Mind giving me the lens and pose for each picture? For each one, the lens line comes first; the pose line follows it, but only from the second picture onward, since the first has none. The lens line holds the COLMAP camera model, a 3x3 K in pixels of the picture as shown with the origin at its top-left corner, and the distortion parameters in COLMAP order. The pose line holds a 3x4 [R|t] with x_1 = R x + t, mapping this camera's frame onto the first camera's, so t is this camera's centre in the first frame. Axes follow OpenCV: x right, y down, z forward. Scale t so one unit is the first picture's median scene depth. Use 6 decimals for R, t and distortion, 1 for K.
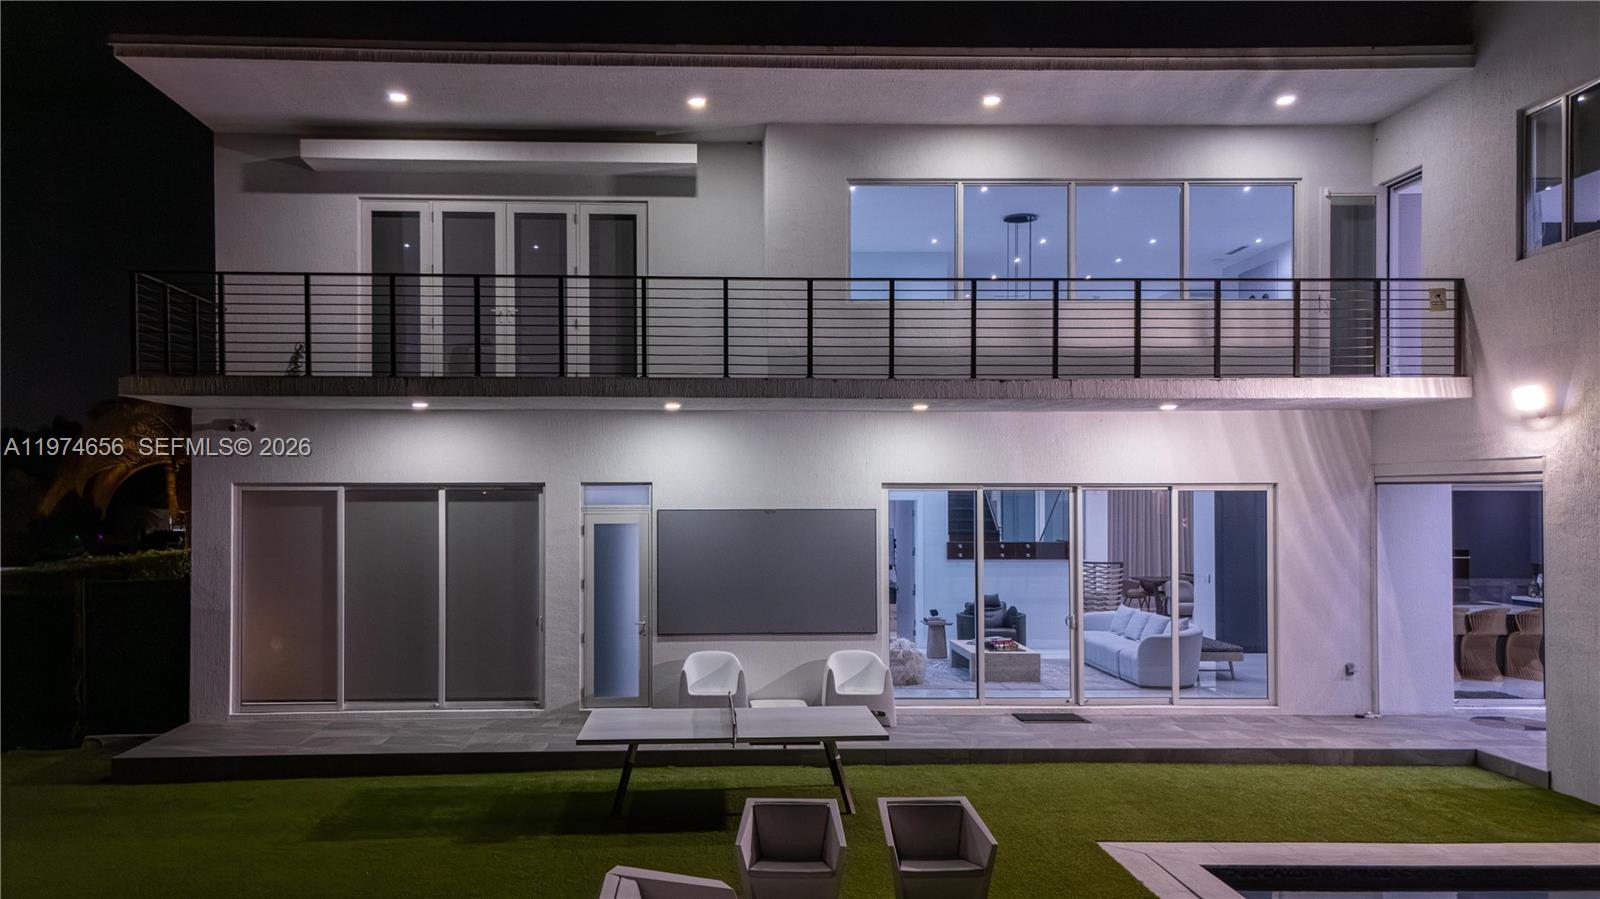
lens RADIAL K [[1126.5, 0, 800.0], [0, 1126.5, 449.5], [0, 0, 1]] dist [0.078045, -0.089071]
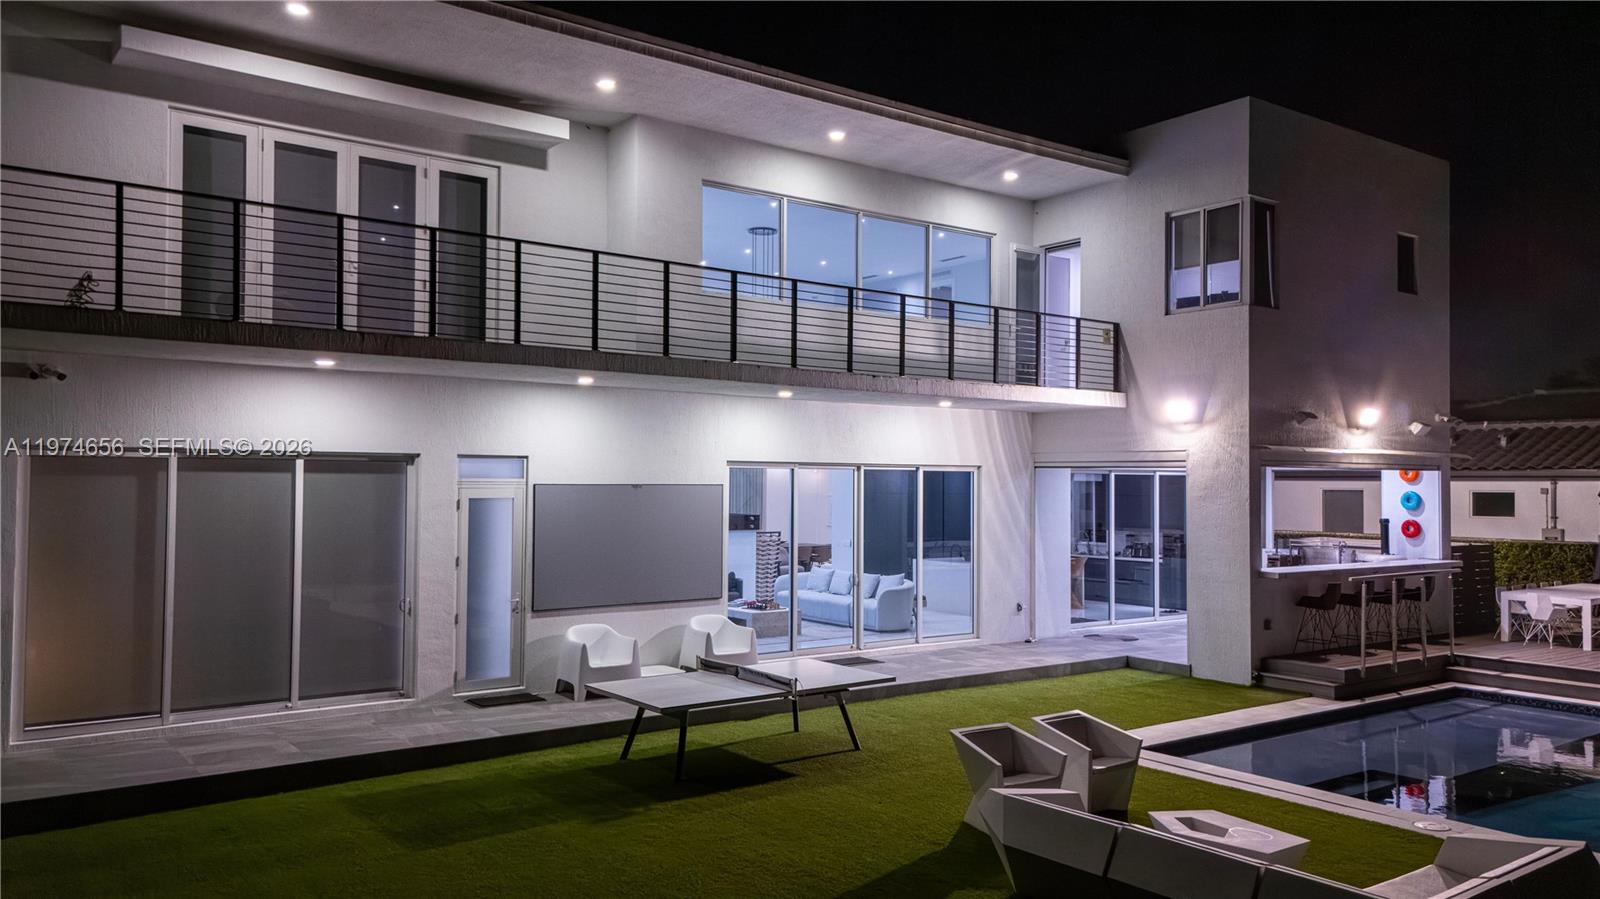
lens RADIAL K [[1160.0, 0, 802.0], [0, 1160.0, 457.7], [0, 0, 1]] dist [0.042050, -0.004521]
pose [[0.817578, 0.019758, 0.575478, -0.505436], [-0.040562, 0.998905, 0.023331, -0.001641], [-0.574387, -0.042418, 0.817484, 0.049083]]
